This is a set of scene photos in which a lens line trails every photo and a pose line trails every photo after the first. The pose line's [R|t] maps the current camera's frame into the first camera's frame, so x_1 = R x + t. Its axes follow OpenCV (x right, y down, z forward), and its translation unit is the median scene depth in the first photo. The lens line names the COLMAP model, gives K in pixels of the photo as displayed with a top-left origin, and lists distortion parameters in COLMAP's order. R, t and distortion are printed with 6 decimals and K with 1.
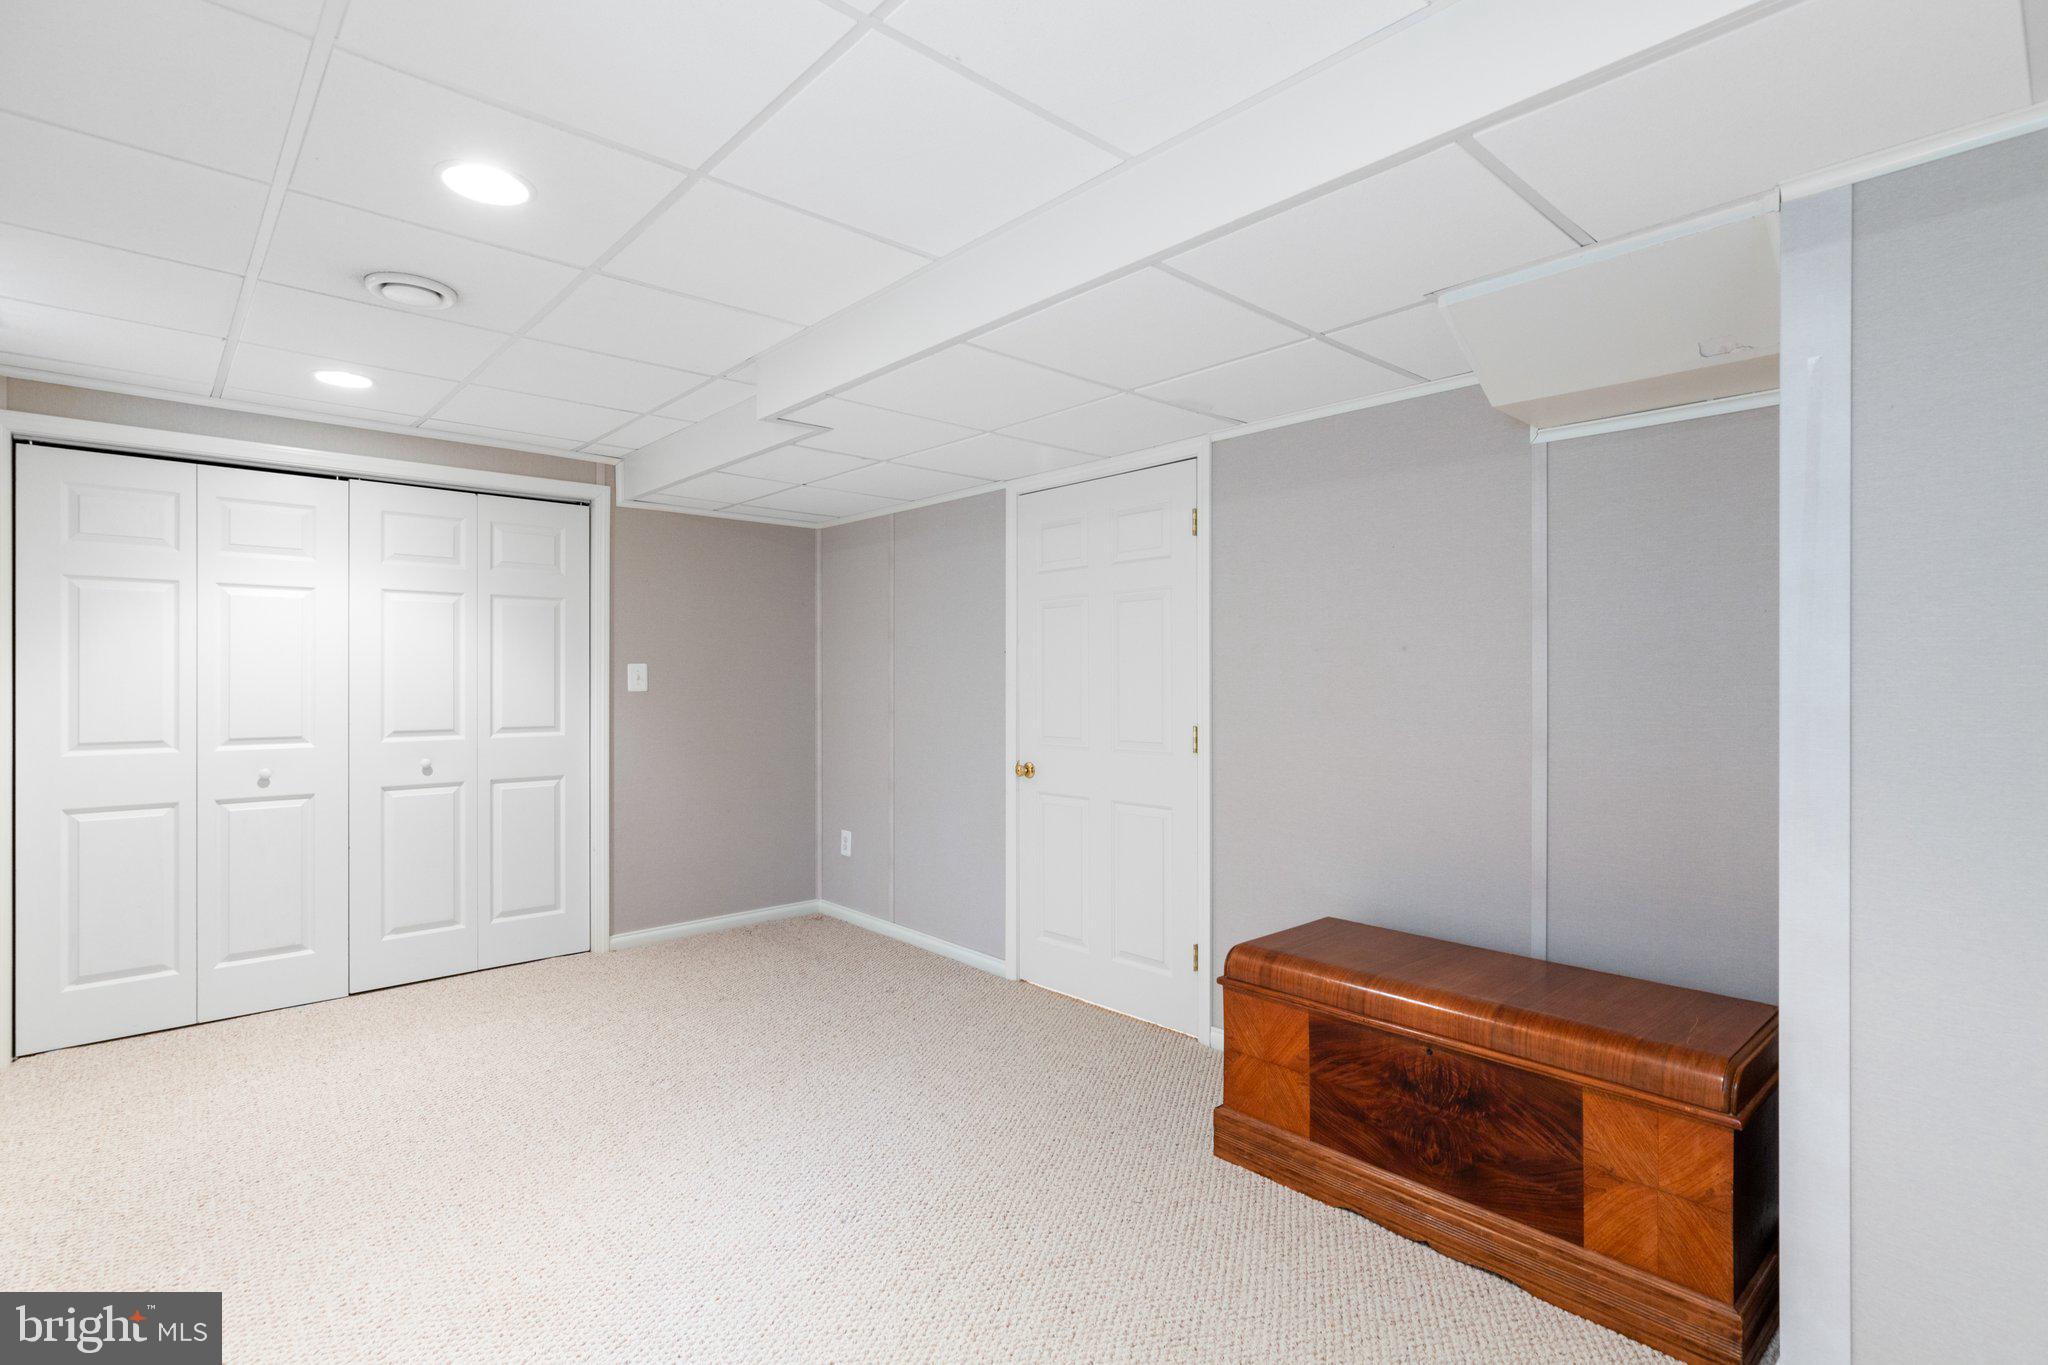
lens RADIAL K [[998.1, 0, 1031.1], [0, 998.1, 681.7], [0, 0, 1]] dist [-0.000137, 0.000339]
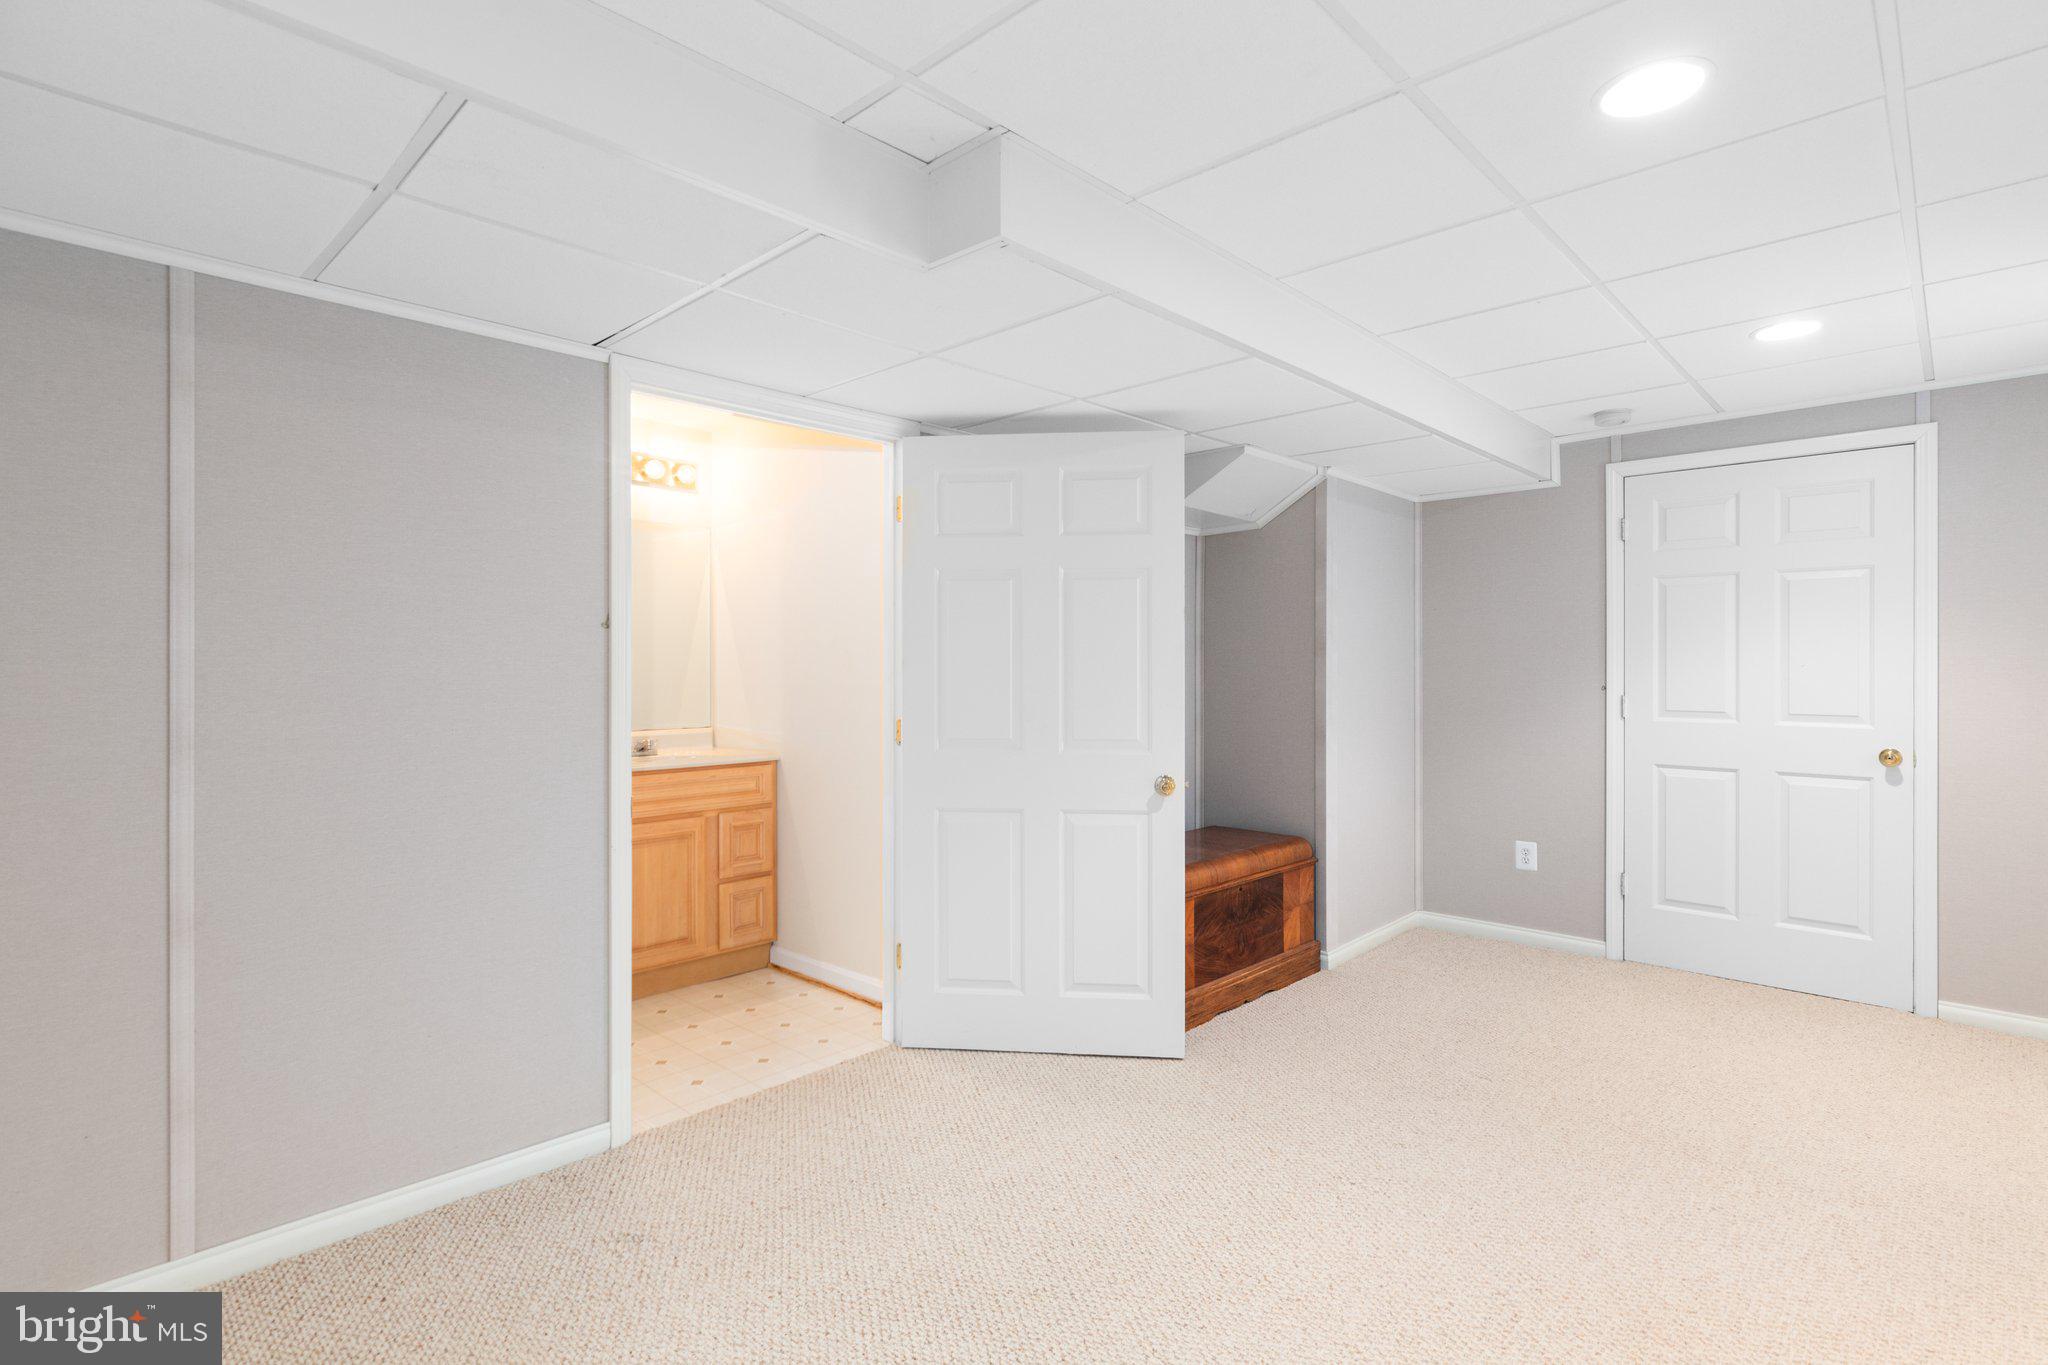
lens RADIAL K [[998.1, 0, 1031.1], [0, 998.1, 681.7], [0, 0, 1]] dist [-0.000137, 0.000339]
pose [[-0.069596, -0.004208, 0.997566, -1.234326], [0.009550, 0.999942, 0.004885, 0.008201], [-0.997530, 0.009867, -0.069552, 1.441008]]
